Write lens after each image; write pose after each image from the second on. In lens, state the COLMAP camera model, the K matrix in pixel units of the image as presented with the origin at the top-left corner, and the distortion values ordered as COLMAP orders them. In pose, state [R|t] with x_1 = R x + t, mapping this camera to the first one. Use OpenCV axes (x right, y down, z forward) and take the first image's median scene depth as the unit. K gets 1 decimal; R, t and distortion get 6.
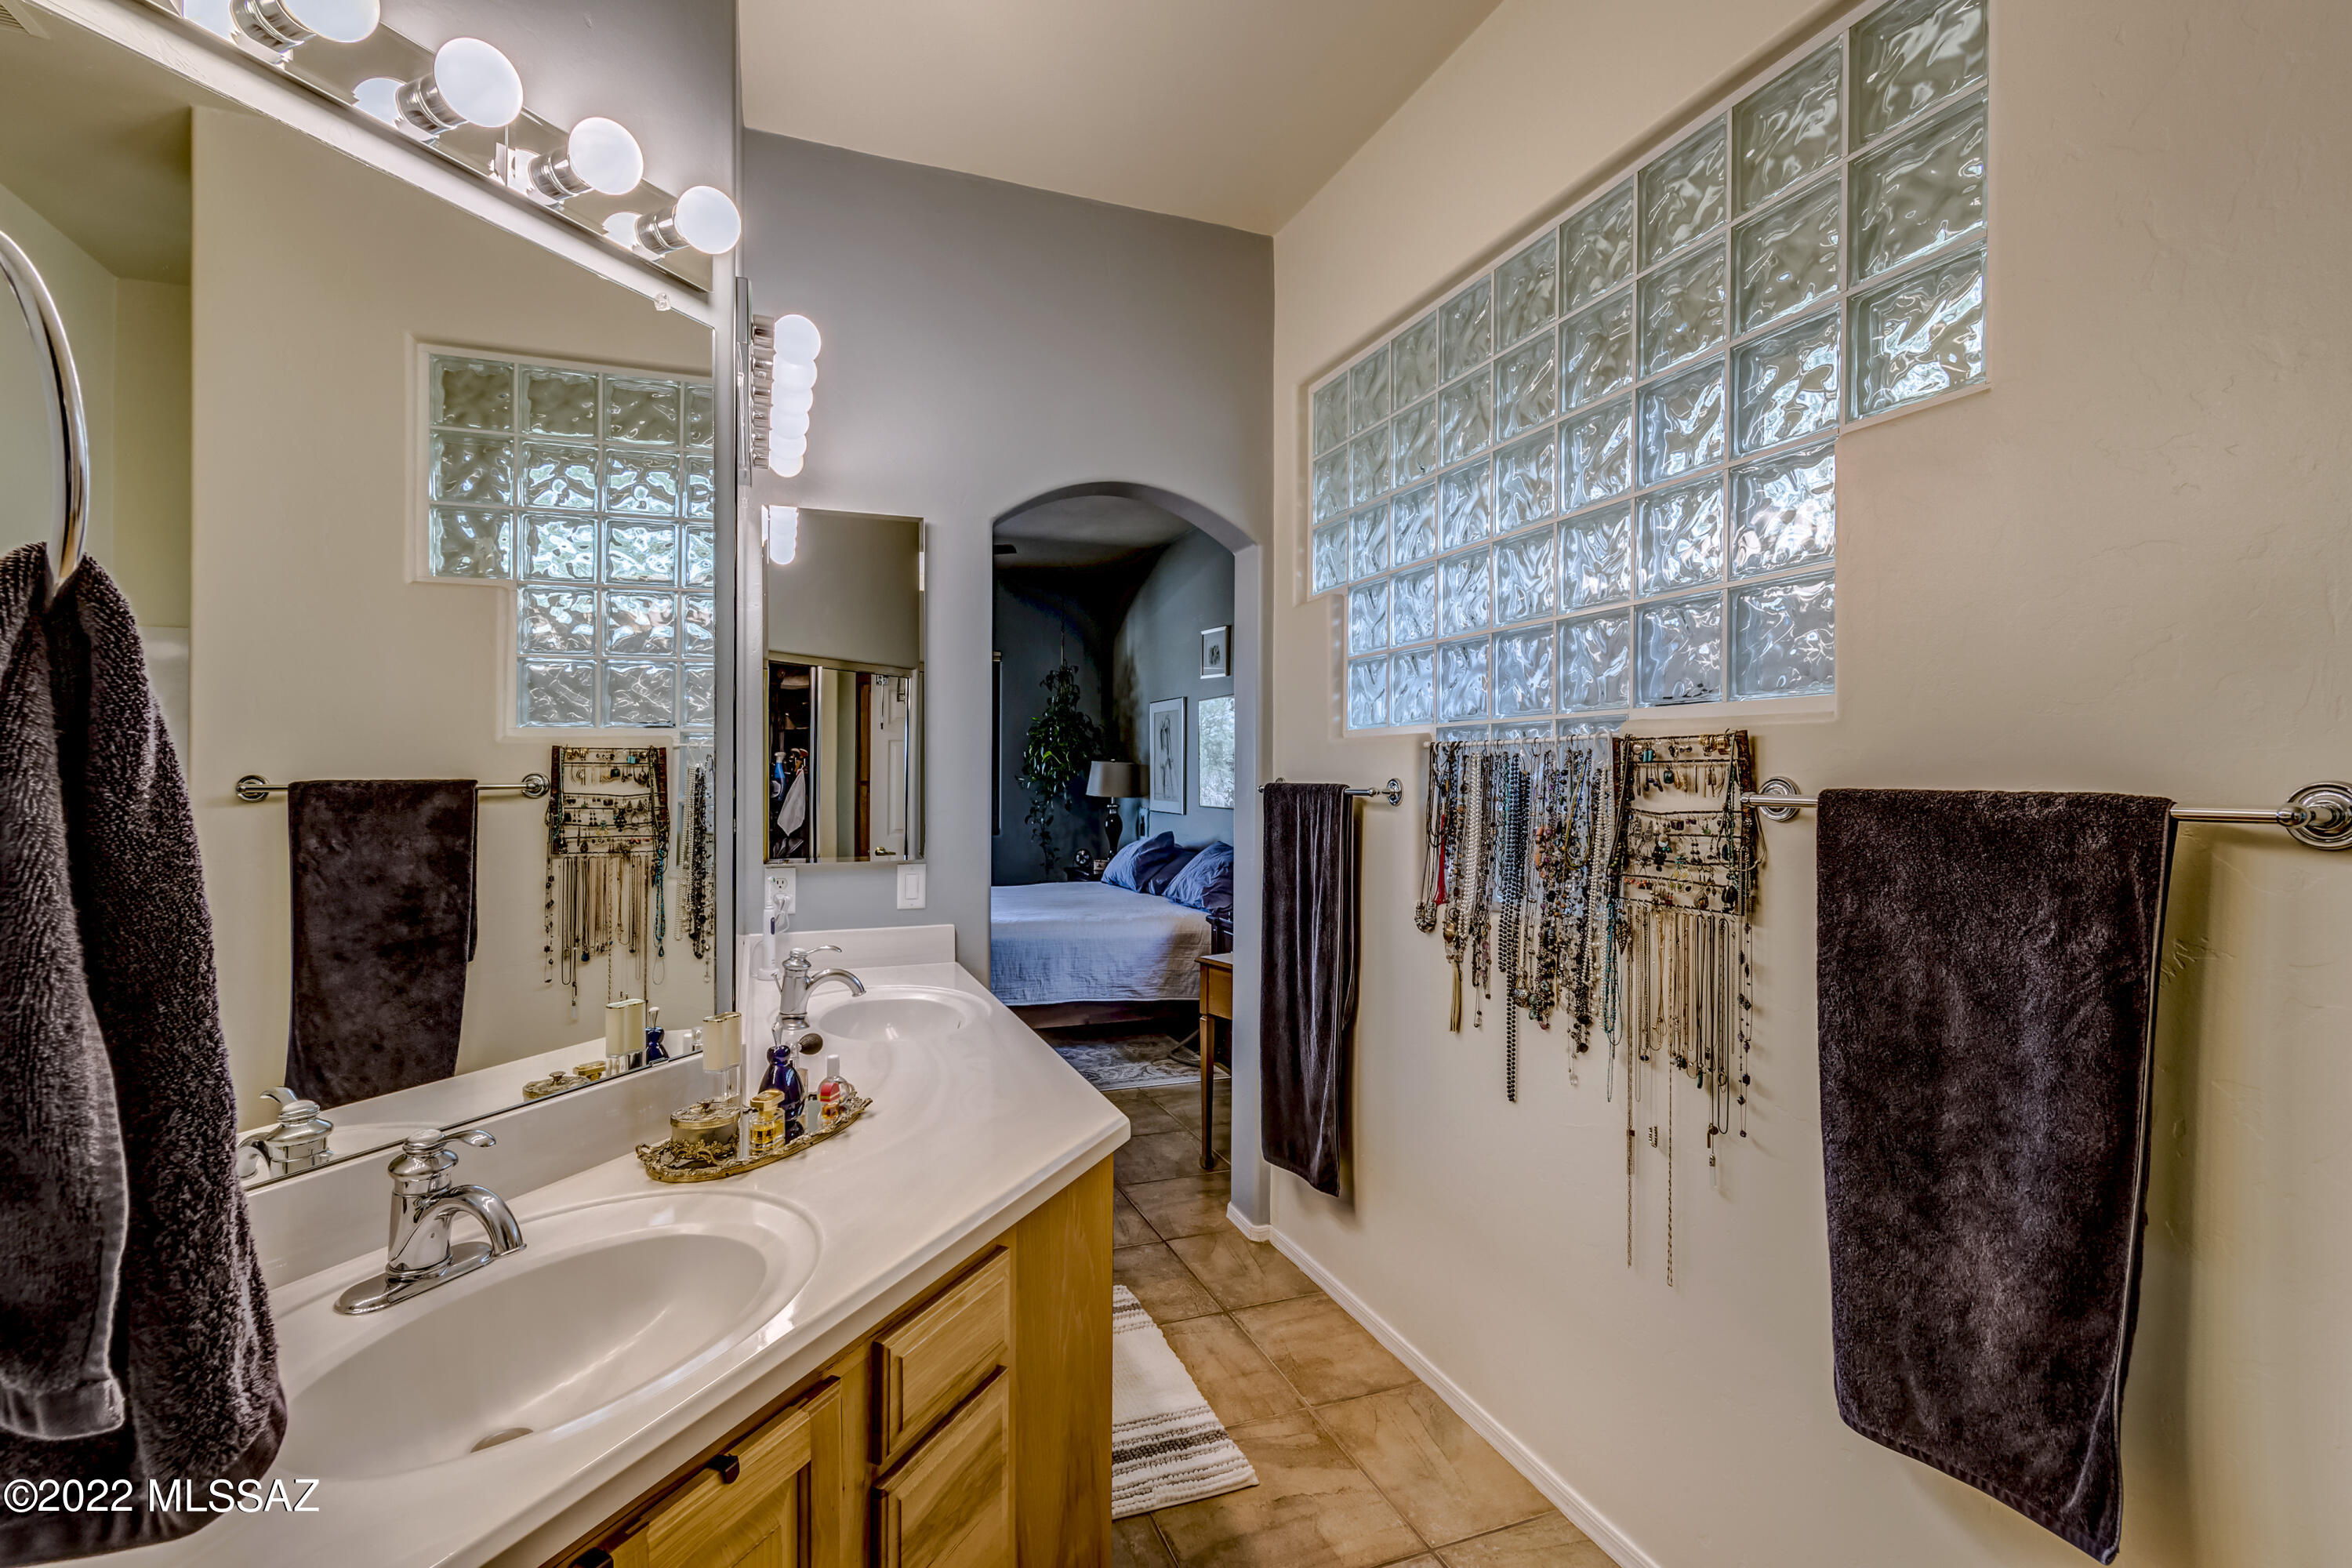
lens RADIAL K [[1052.3, 0, 1138.8], [0, 1052.3, 761.9], [0, 0, 1]] dist [0.006361, -0.002084]
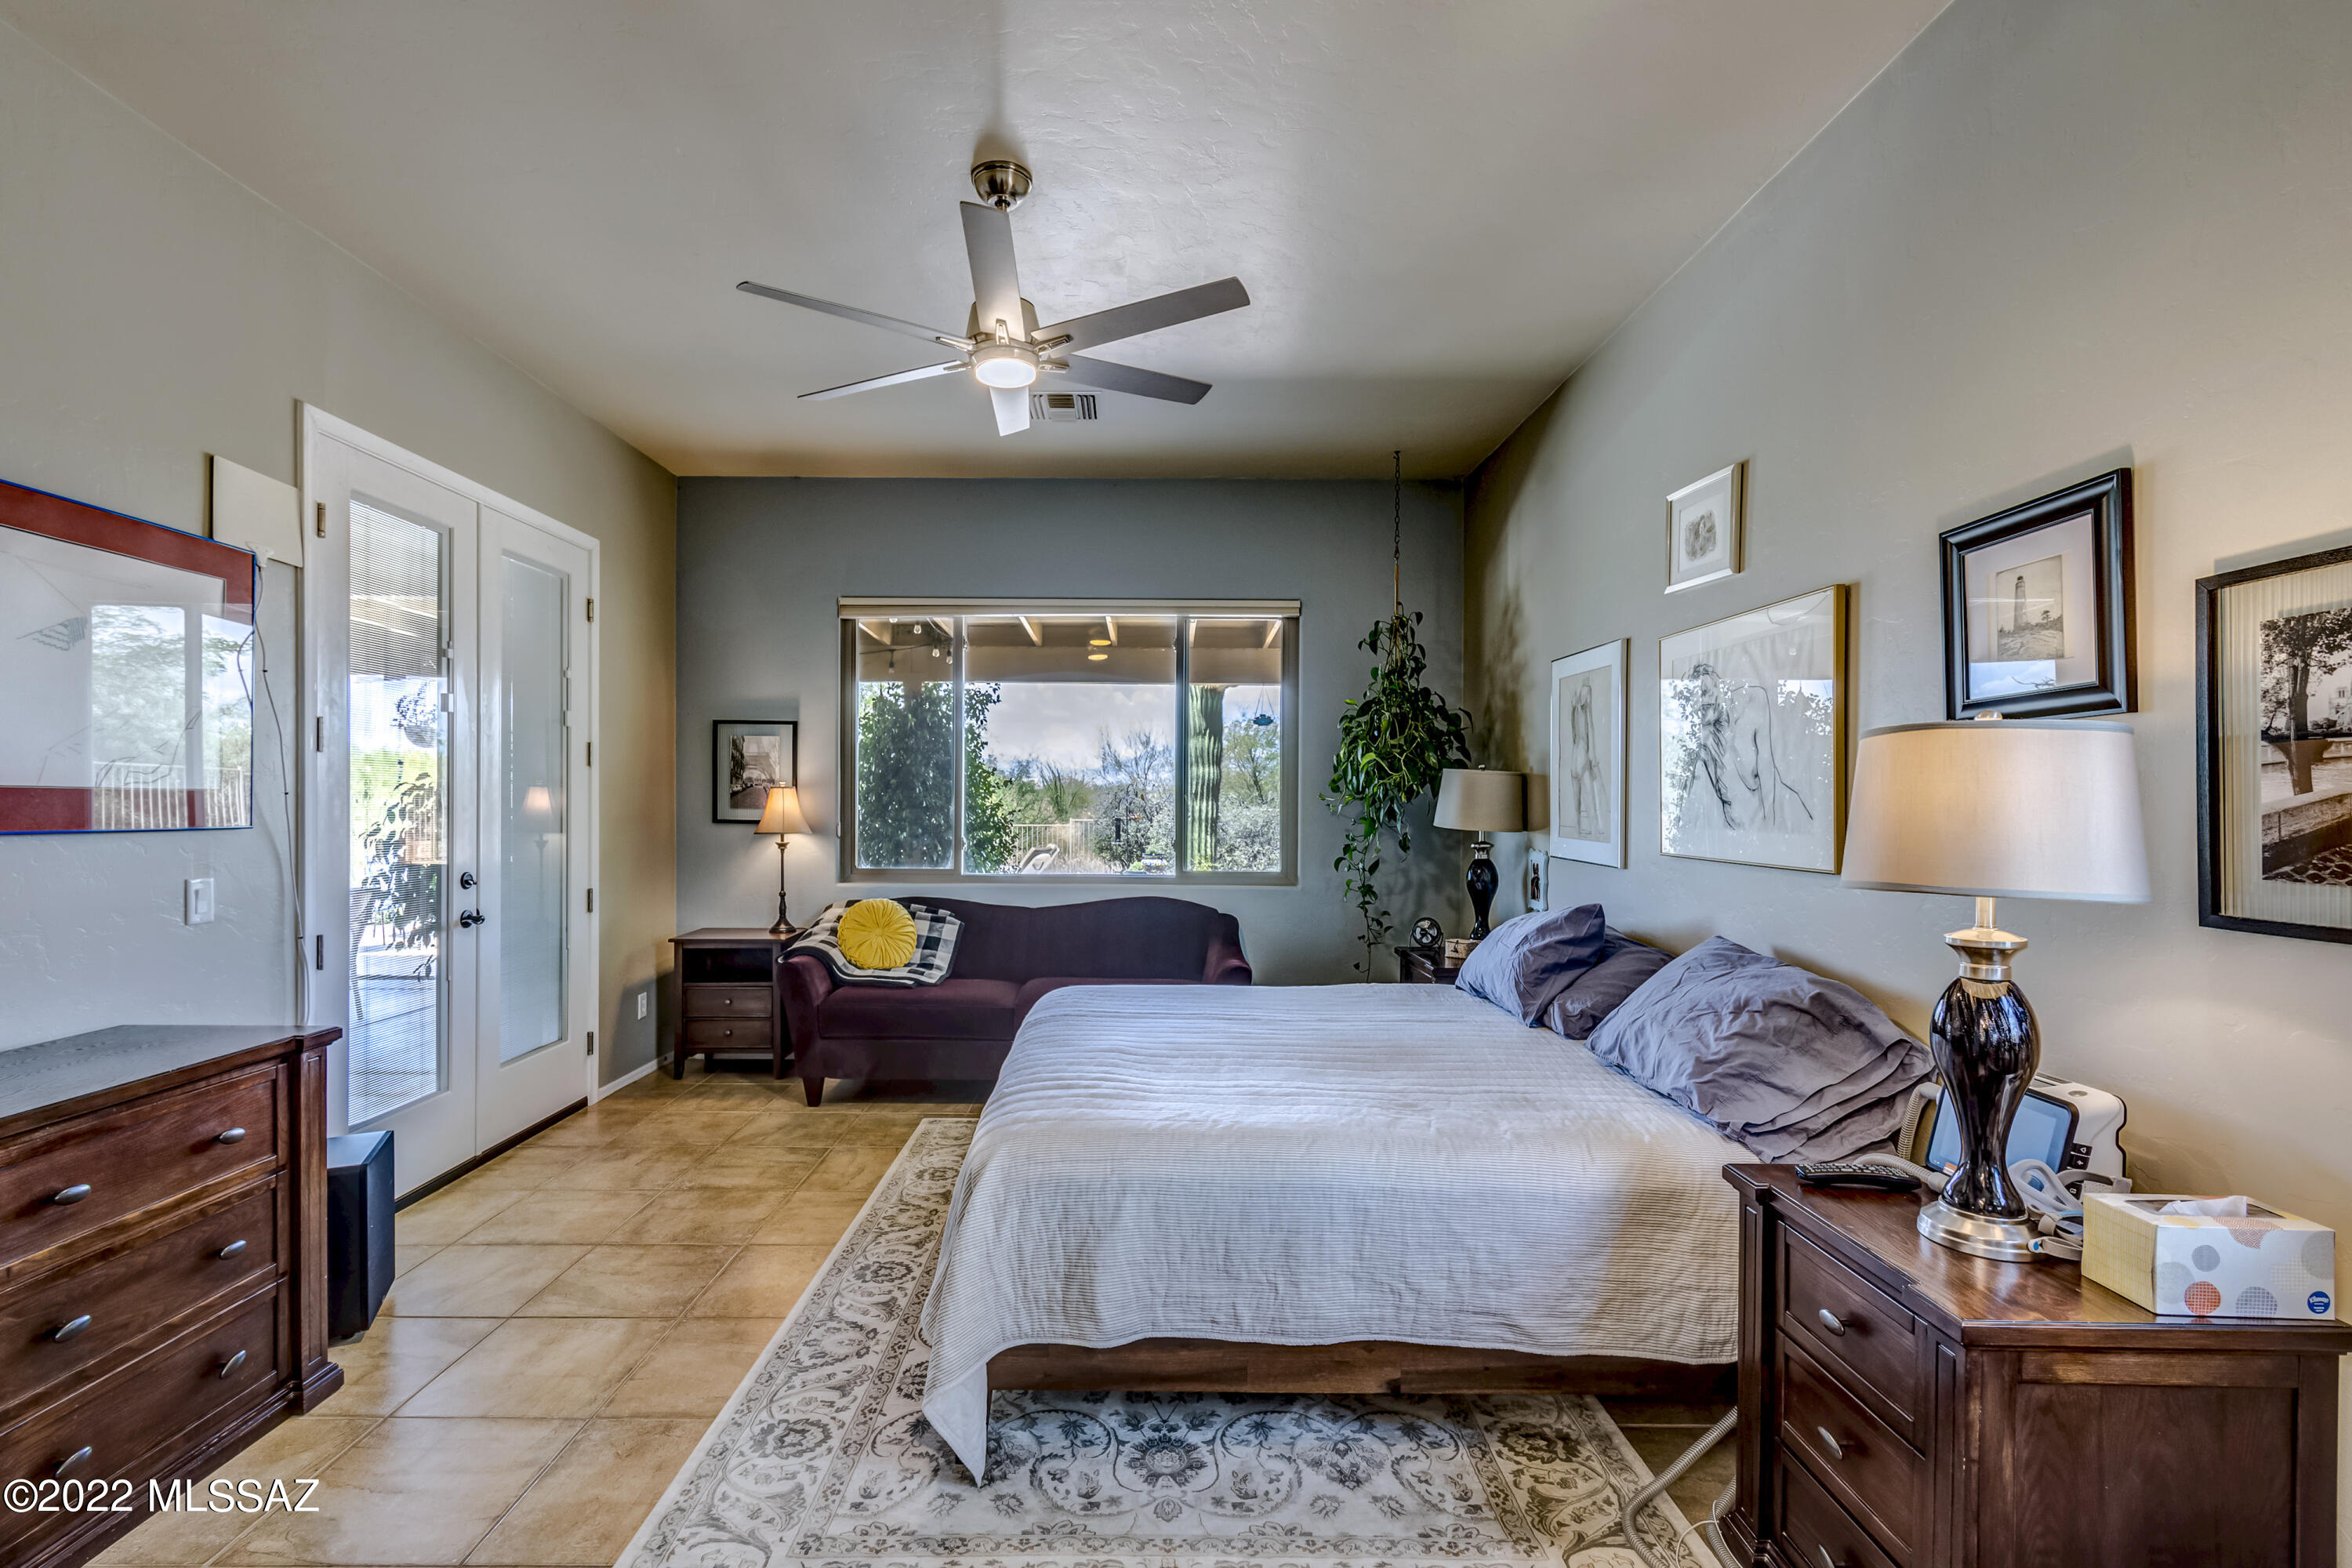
lens RADIAL K [[1052.3, 0, 1154.1], [0, 1052.3, 796.4], [0, 0, 1]] dist [0.006361, -0.002084]
pose [[0.942619, 0.002567, -0.333861, -0.000943], [0.001099, 0.999941, 0.010791, 0.008743], [0.333869, -0.010539, 0.942560, 0.412613]]
